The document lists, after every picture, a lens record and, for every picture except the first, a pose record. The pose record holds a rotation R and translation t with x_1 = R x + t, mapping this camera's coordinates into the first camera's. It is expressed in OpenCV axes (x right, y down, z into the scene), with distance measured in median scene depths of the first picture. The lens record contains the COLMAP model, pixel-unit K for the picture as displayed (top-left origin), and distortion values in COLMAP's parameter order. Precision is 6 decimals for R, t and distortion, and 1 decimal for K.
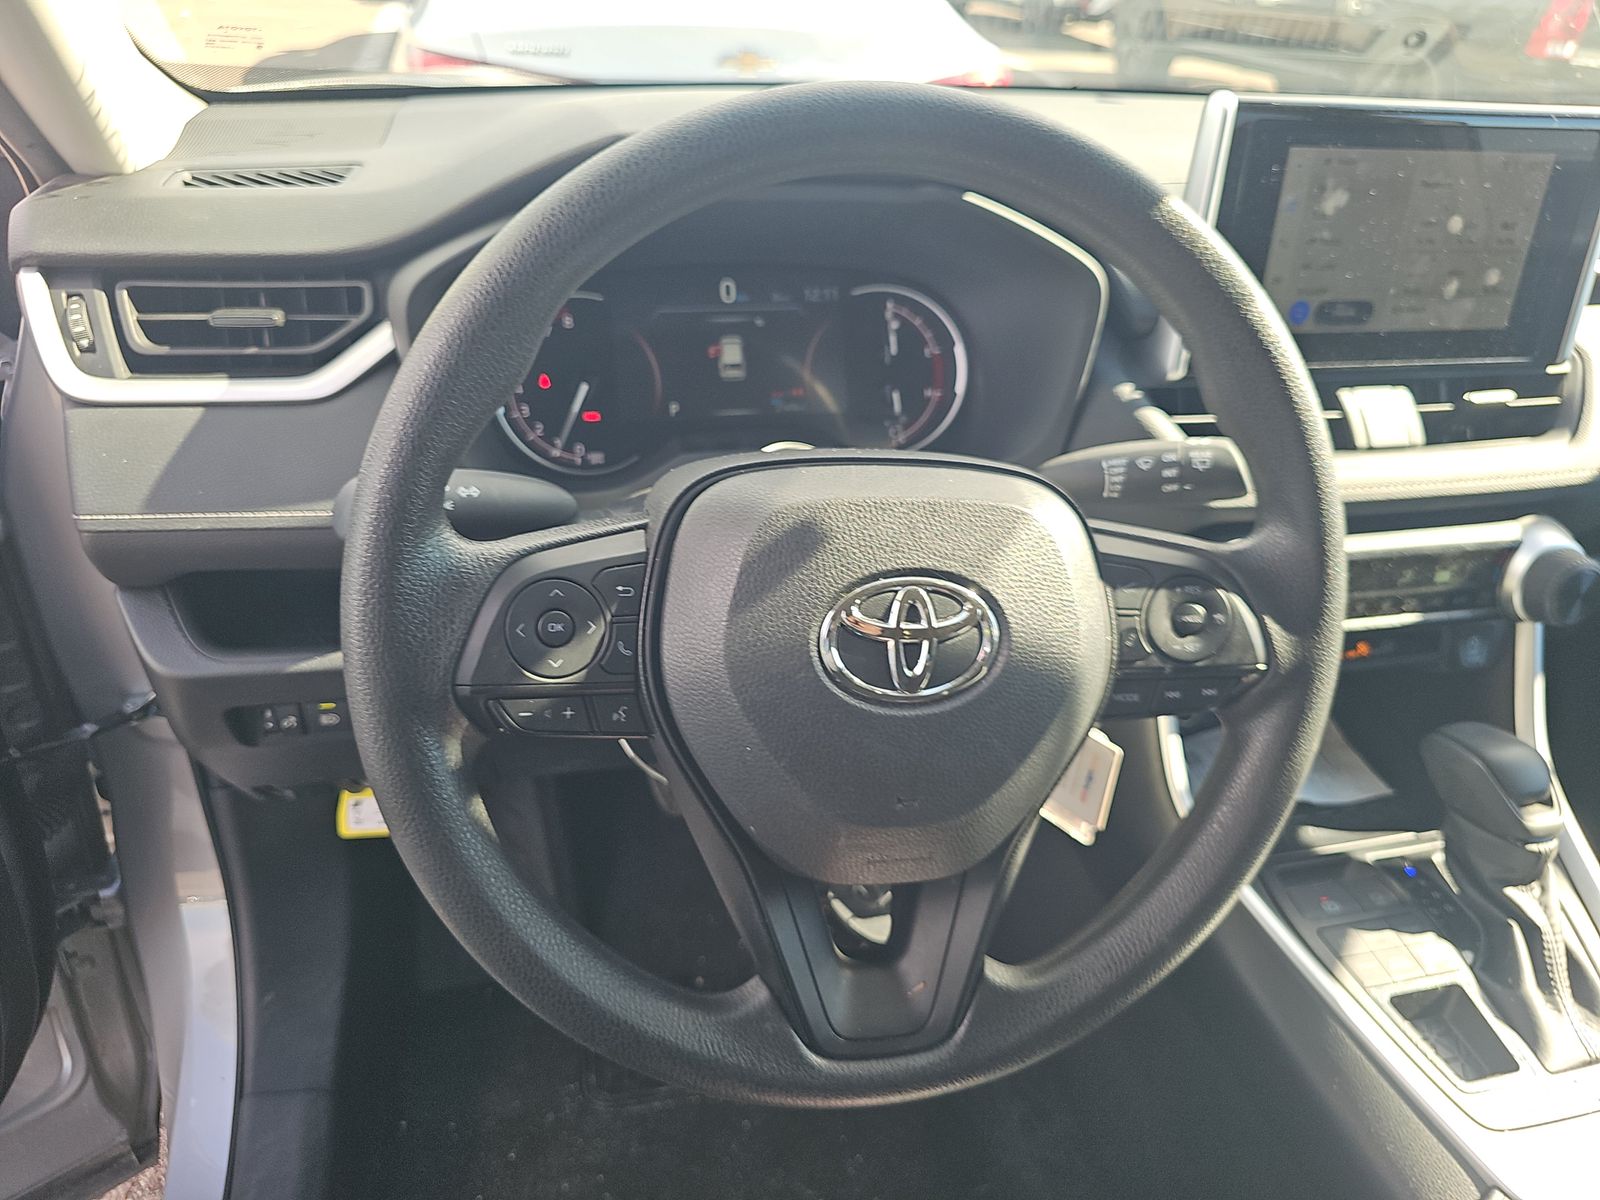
lens RADIAL K [[1072.4, 0, 789.0], [0, 1072.4, 597.4], [0, 0, 1]] dist [0.013047, -0.008150]
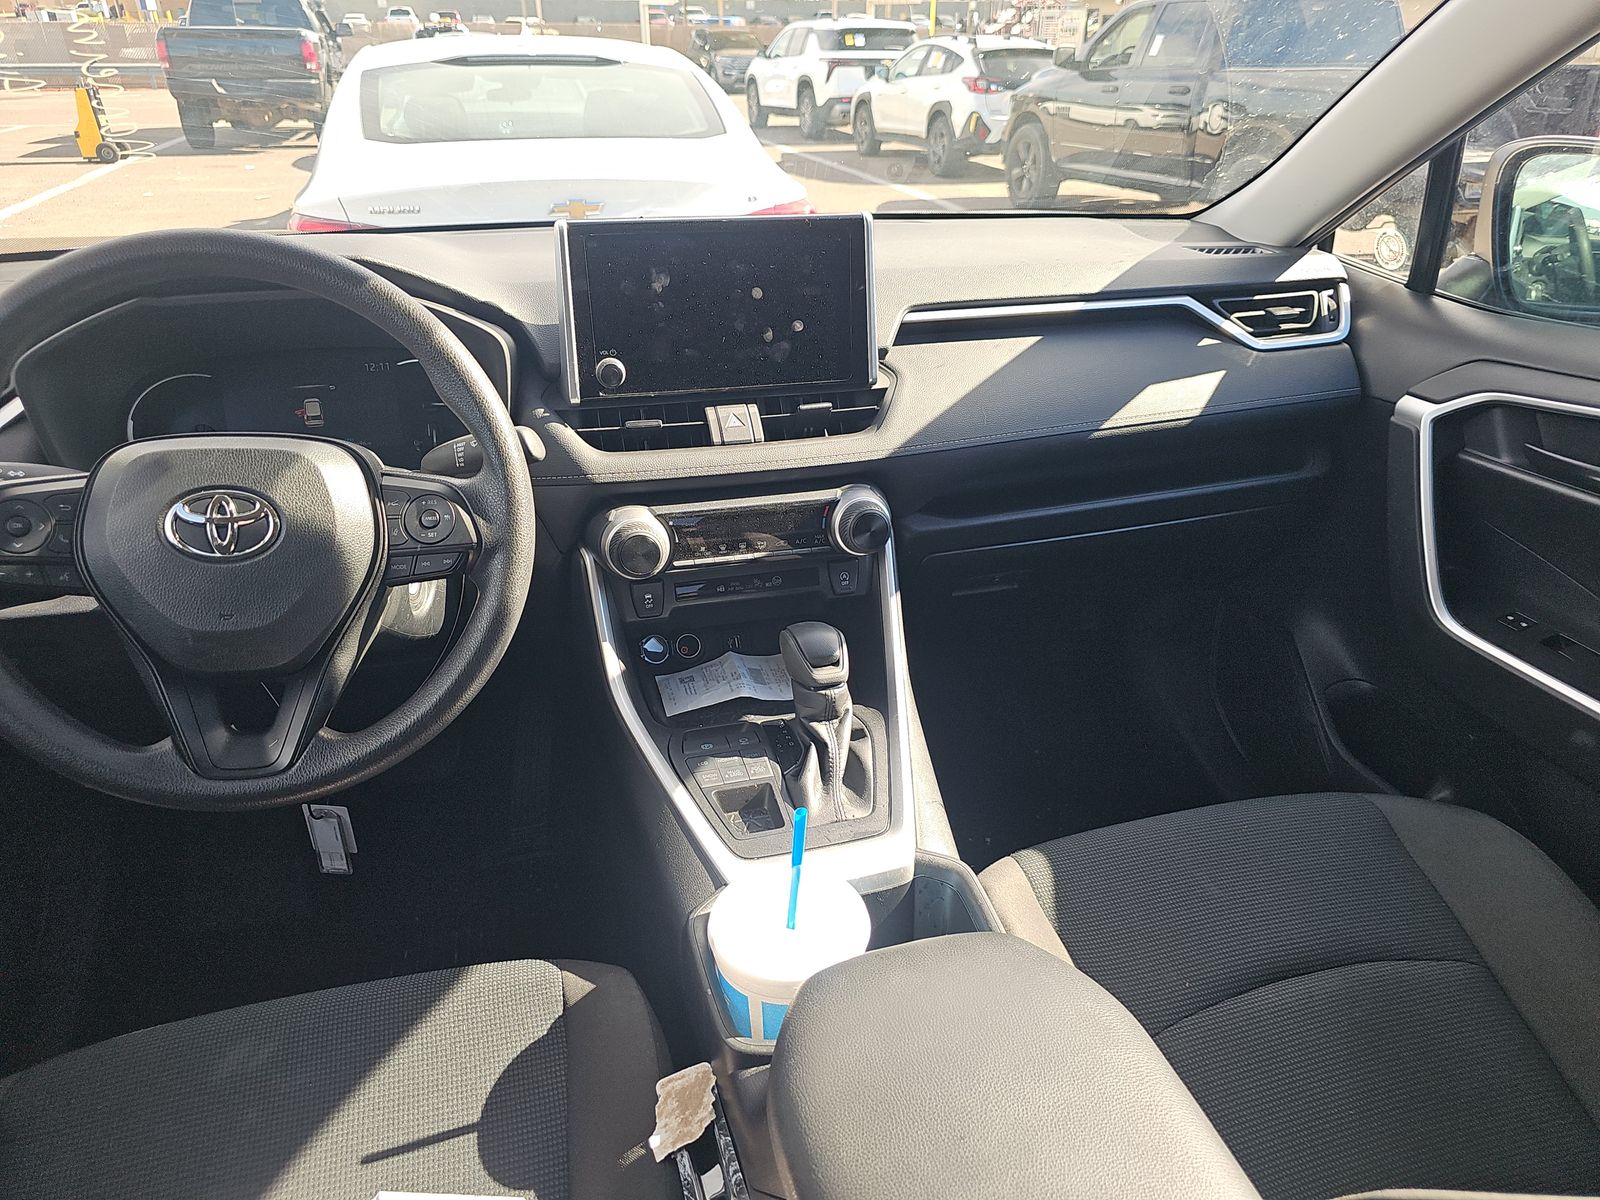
lens RADIAL K [[1072.4, 0, 808.7], [0, 1072.4, 604.1], [0, 0, 1]] dist [0.013047, -0.008150]
pose [[0.997742, -0.064018, 0.020303, 0.654461], [0.065743, 0.992764, -0.100489, 0.260973], [-0.013723, 0.101597, 0.994731, -0.508773]]
